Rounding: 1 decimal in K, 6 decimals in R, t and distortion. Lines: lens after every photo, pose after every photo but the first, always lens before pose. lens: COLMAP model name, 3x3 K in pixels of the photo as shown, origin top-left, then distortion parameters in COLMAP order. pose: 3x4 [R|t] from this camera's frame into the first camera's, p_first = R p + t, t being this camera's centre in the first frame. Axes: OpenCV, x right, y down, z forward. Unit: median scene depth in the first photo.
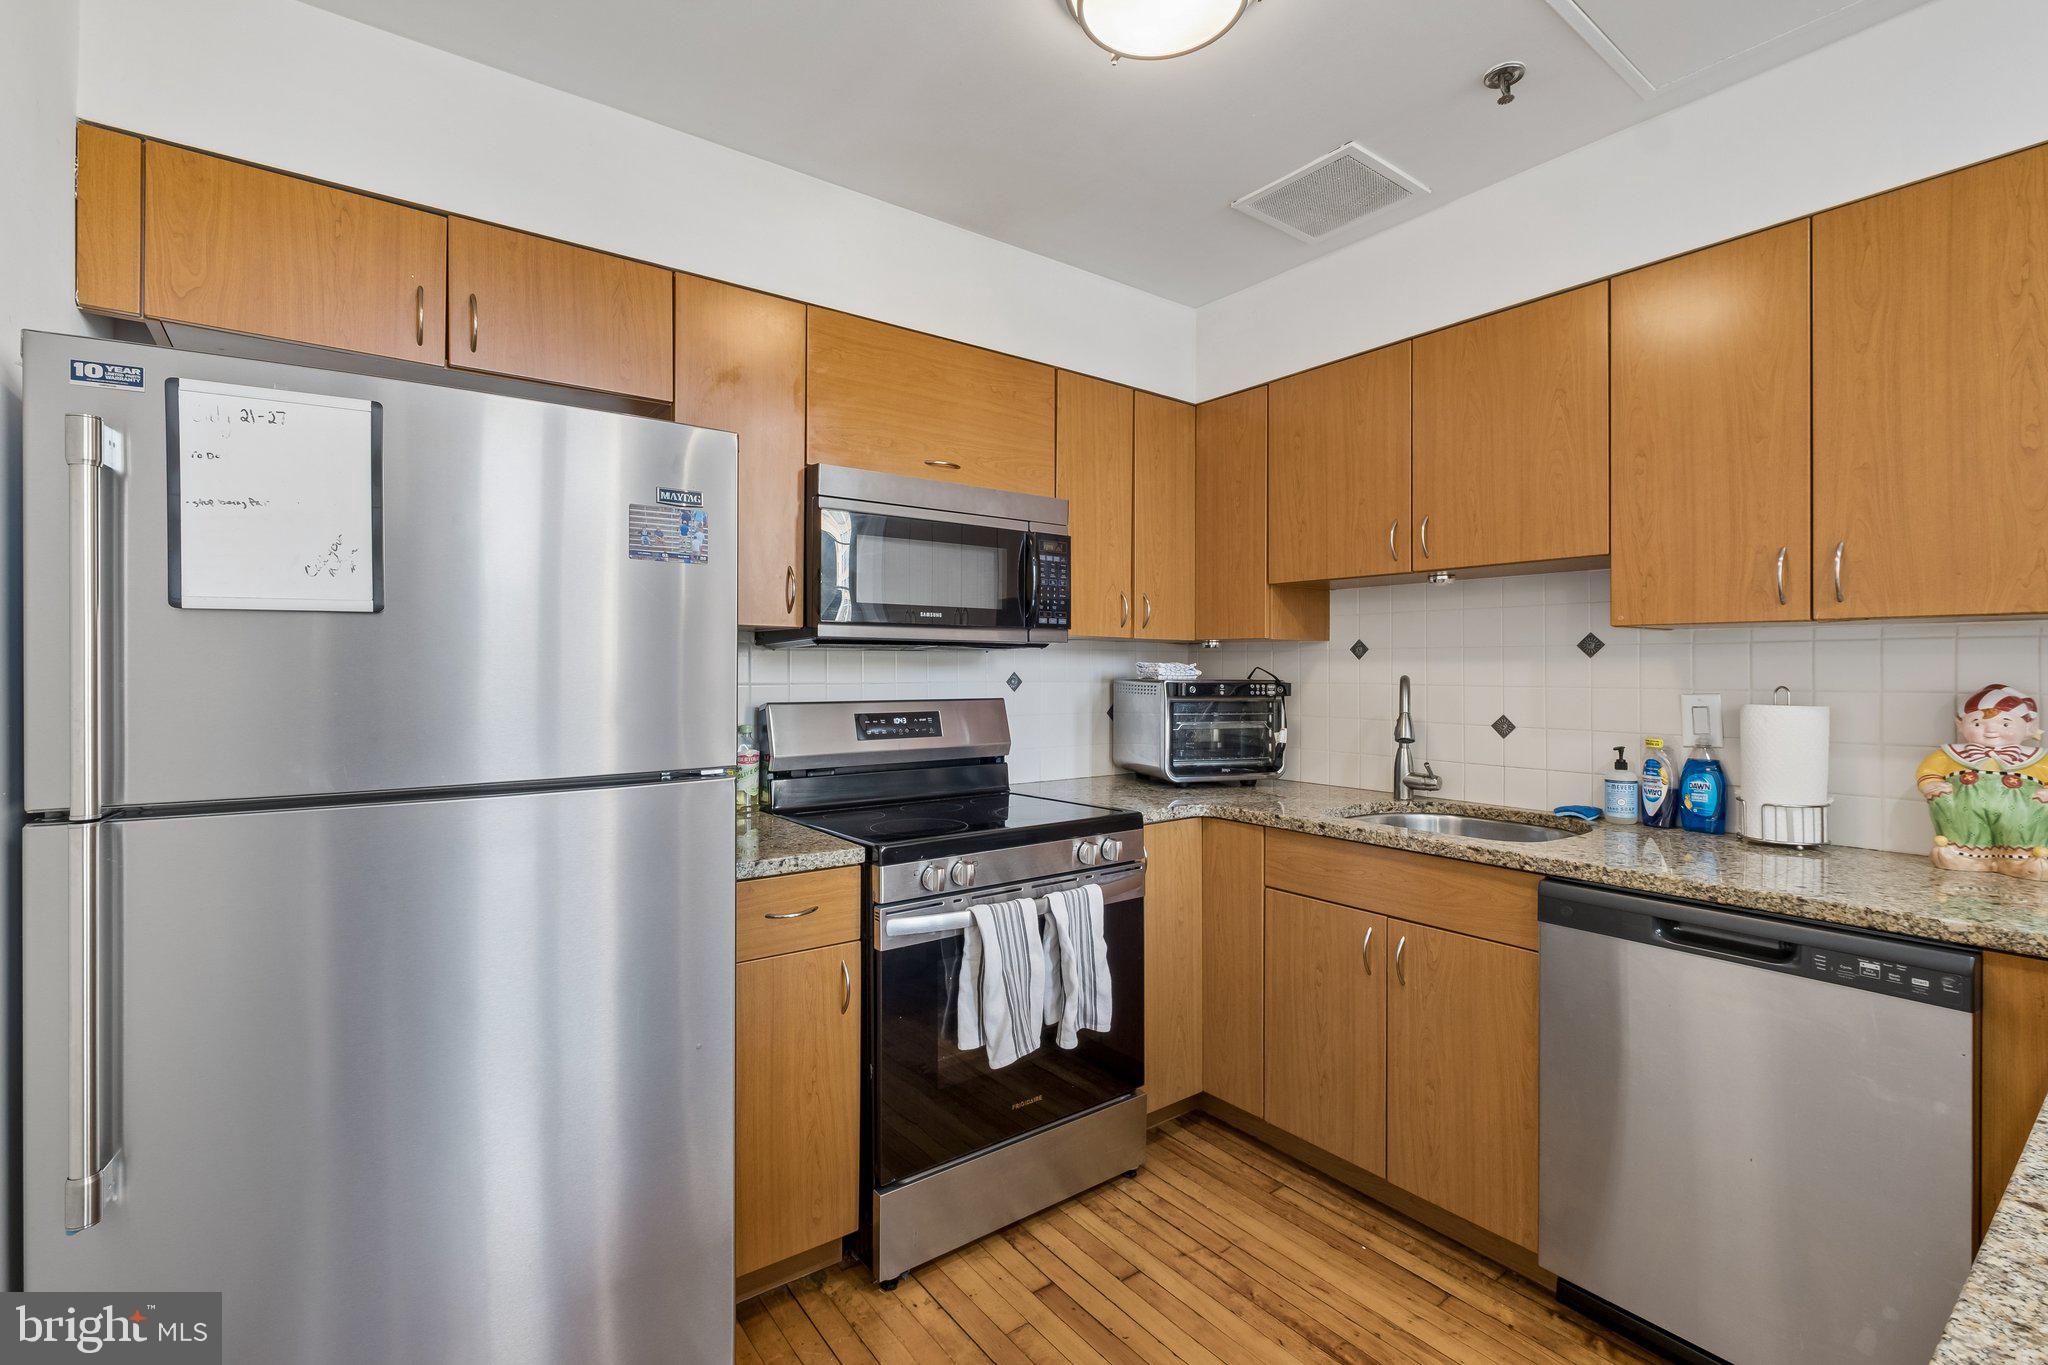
lens RADIAL K [[896.3, 0, 1007.0], [0, 896.3, 669.9], [0, 0, 1]] dist [-0.006290, 0.000431]
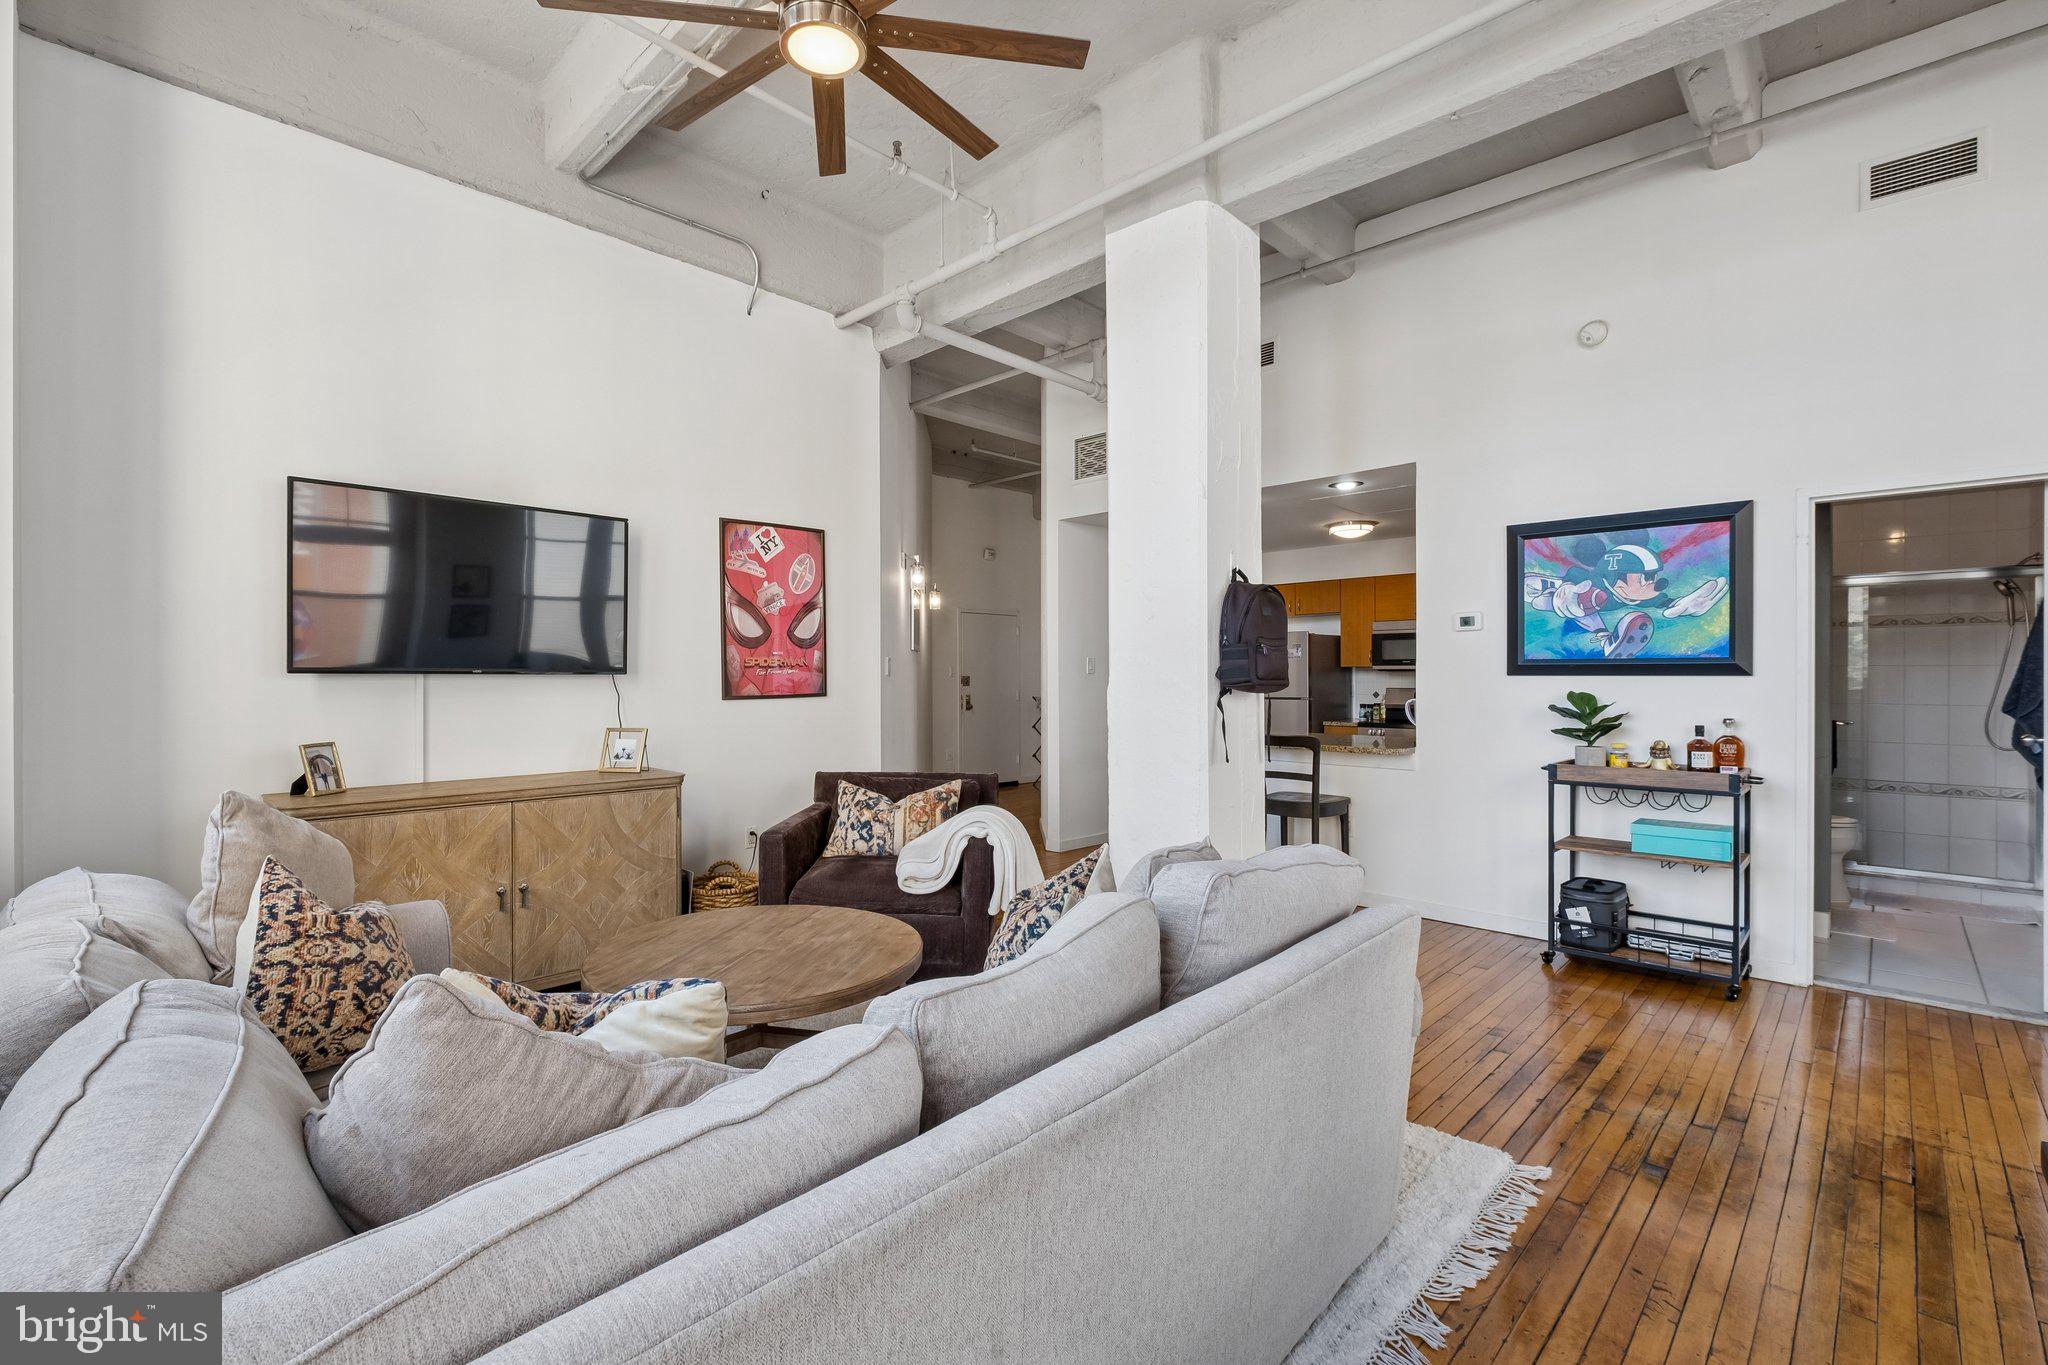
lens RADIAL K [[896.3, 0, 996.9], [0, 896.3, 680.1], [0, 0, 1]] dist [-0.006290, 0.000431]
pose [[0.143941, -0.000736, -0.989586, 3.453345], [0.000978, 0.999999, -0.000601, 0.007388], [0.989586, -0.000882, 0.143942, -1.129828]]
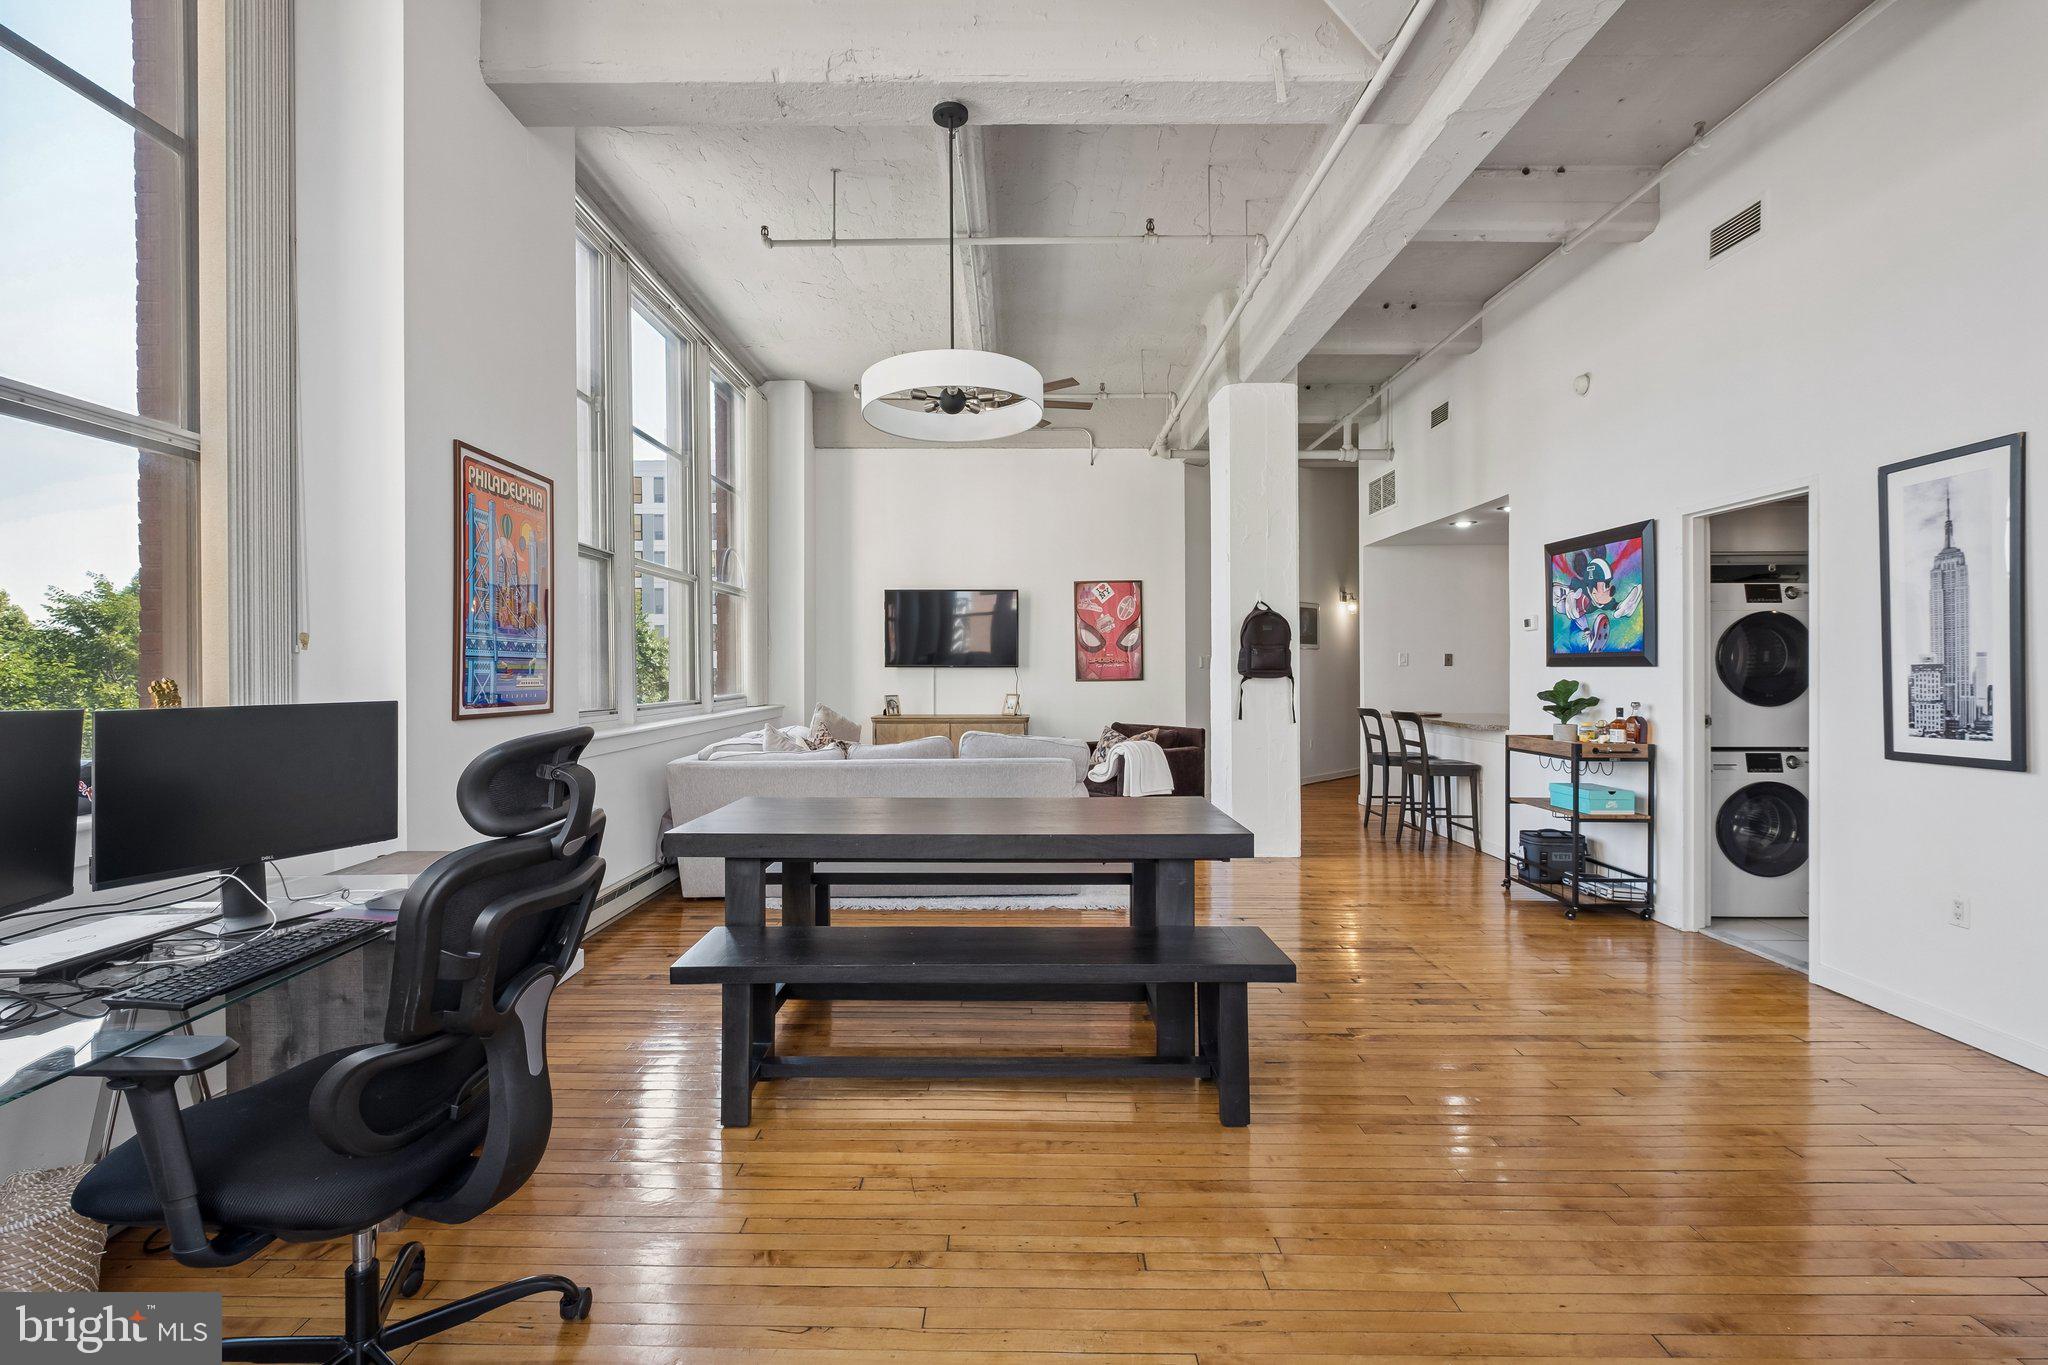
lens RADIAL K [[896.3, 0, 1005.4], [0, 896.3, 670.9], [0, 0, 1]] dist [-0.006290, 0.000431]
pose [[-0.613078, -0.001979, -0.790020, 4.649540], [-0.001157, 0.999998, -0.001608, 0.015450], [0.790021, -0.000072, -0.613079, 0.907784]]
